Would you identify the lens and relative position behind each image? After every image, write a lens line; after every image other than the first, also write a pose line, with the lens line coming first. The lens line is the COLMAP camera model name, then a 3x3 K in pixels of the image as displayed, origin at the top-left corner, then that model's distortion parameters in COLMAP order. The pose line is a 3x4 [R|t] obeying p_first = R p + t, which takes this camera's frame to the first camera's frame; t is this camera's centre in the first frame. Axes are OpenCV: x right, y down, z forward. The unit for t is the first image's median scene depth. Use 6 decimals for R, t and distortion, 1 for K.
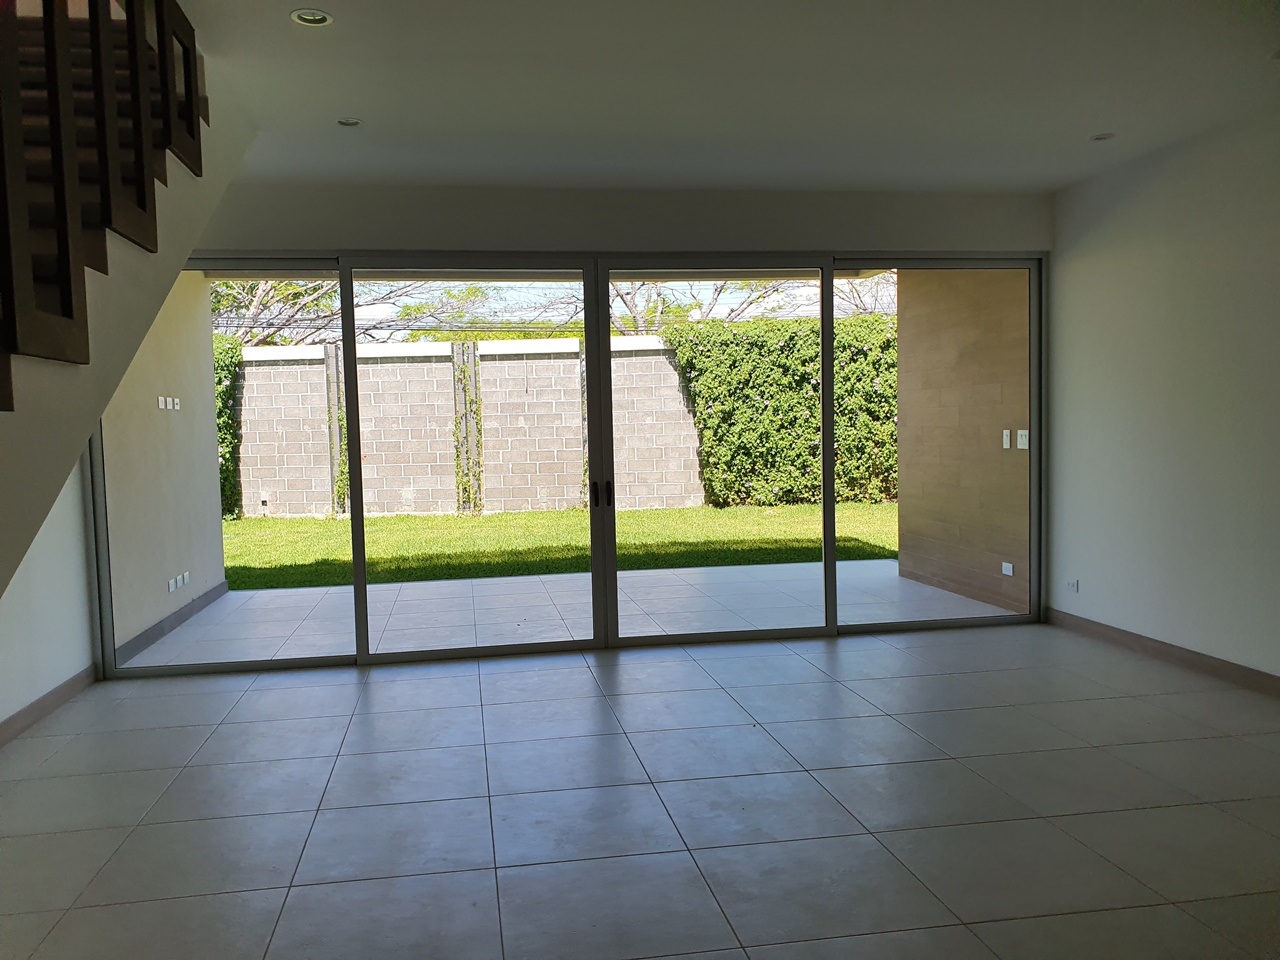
lens RADIAL K [[981.2, 0, 621.7], [0, 981.2, 484.8], [0, 0, 1]] dist [0.180830, -0.330927]
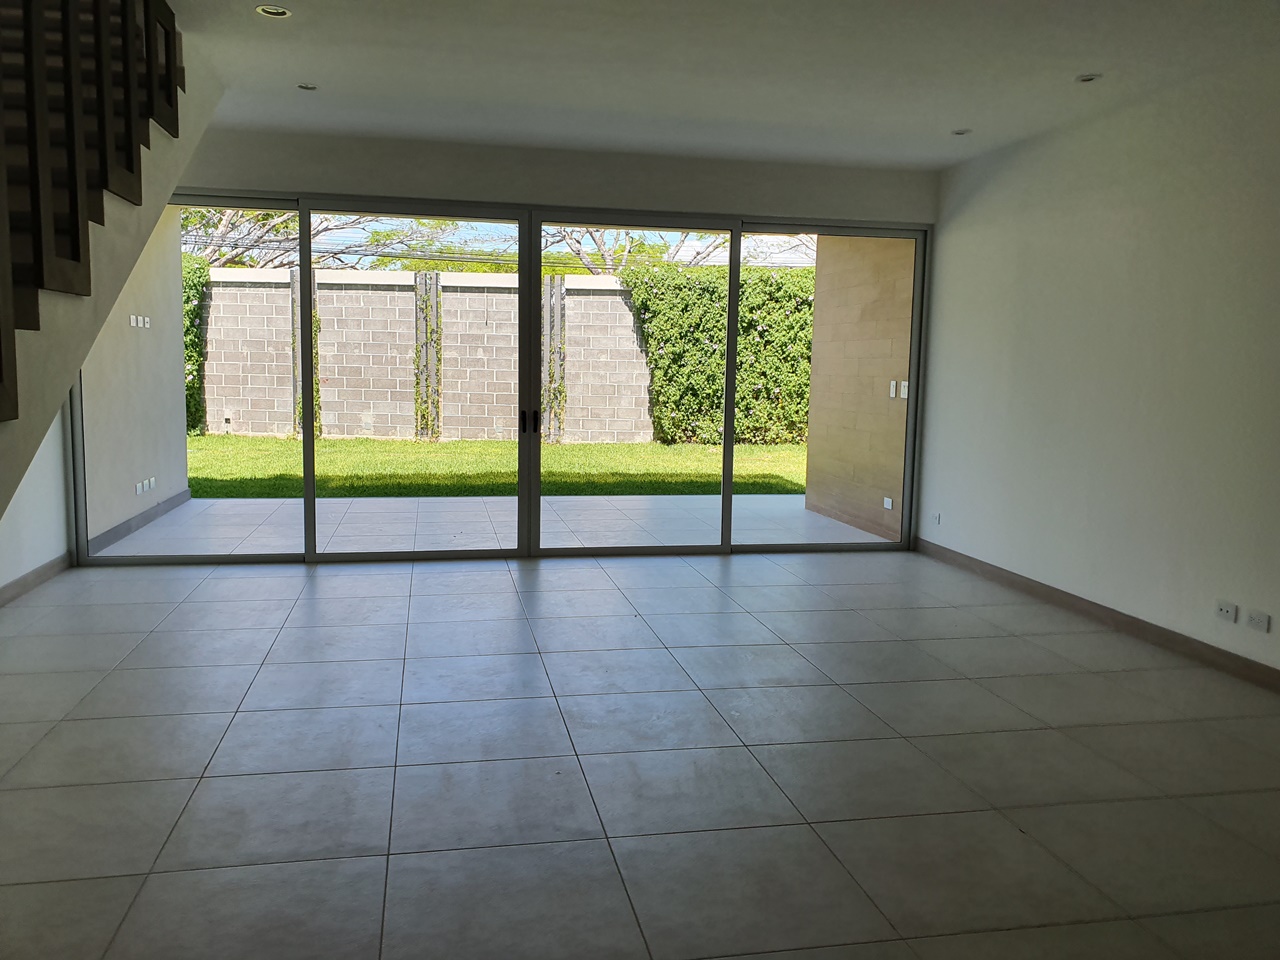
lens RADIAL K [[982.5, 0, 640.0], [0, 982.5, 480.0], [0, 0, 1]] dist [0.143120, -0.328760]
pose [[0.998034, 0.040588, 0.047754, 0.022285], [-0.043279, 0.997451, 0.056734, 0.002804], [-0.045329, -0.058689, 0.997247, -0.054888]]
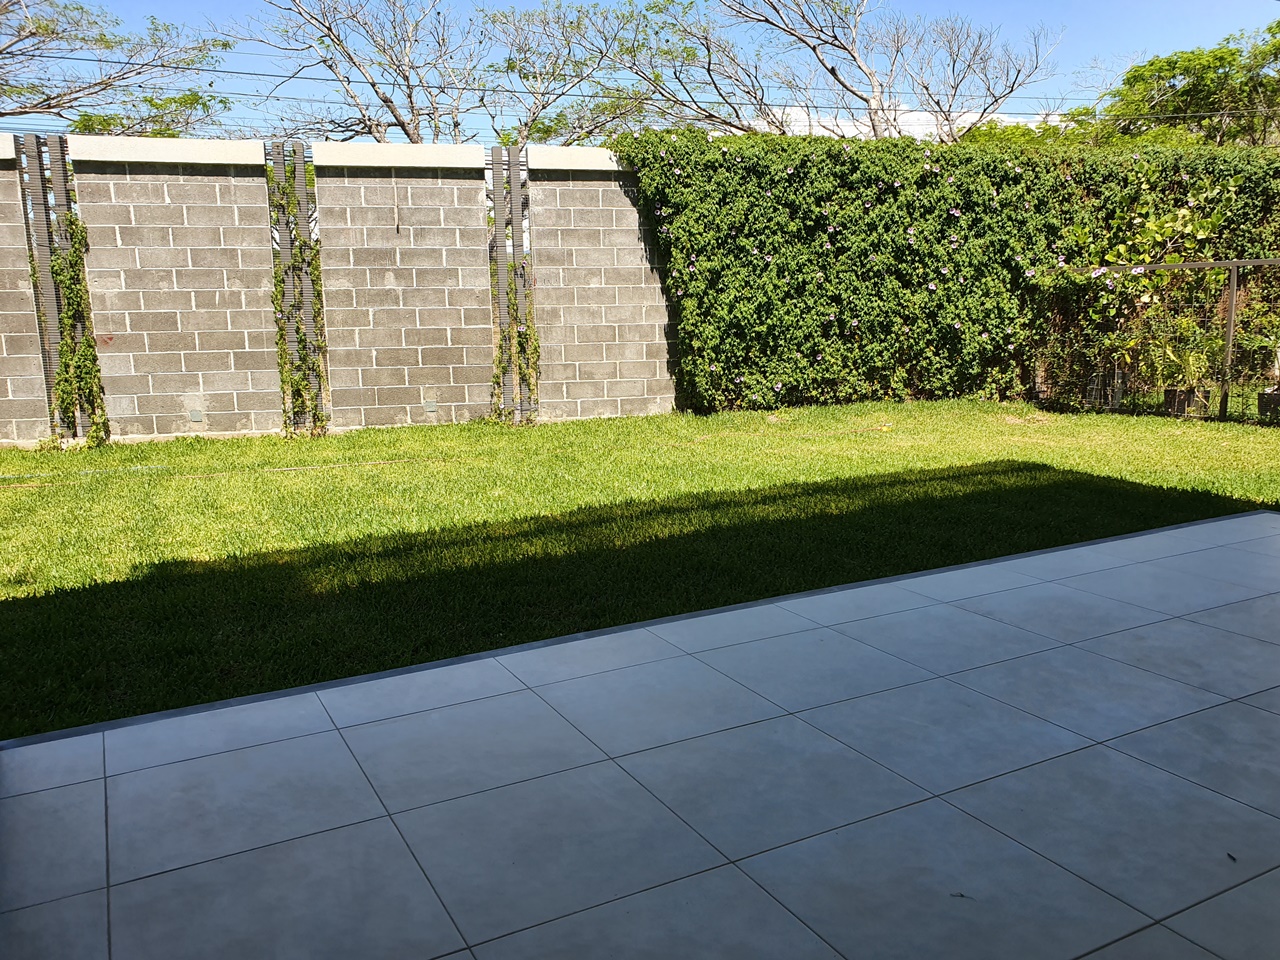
lens RADIAL K [[1007.6, 0, 640.0], [0, 1007.6, 480.0], [0, 0, 1]] dist [0.073868, -0.137045]
pose [[0.944266, -0.047182, 0.325784, -0.173306], [0.010527, 0.993497, 0.113373, -0.011193], [-0.329015, -0.103625, 0.938622, 0.352725]]
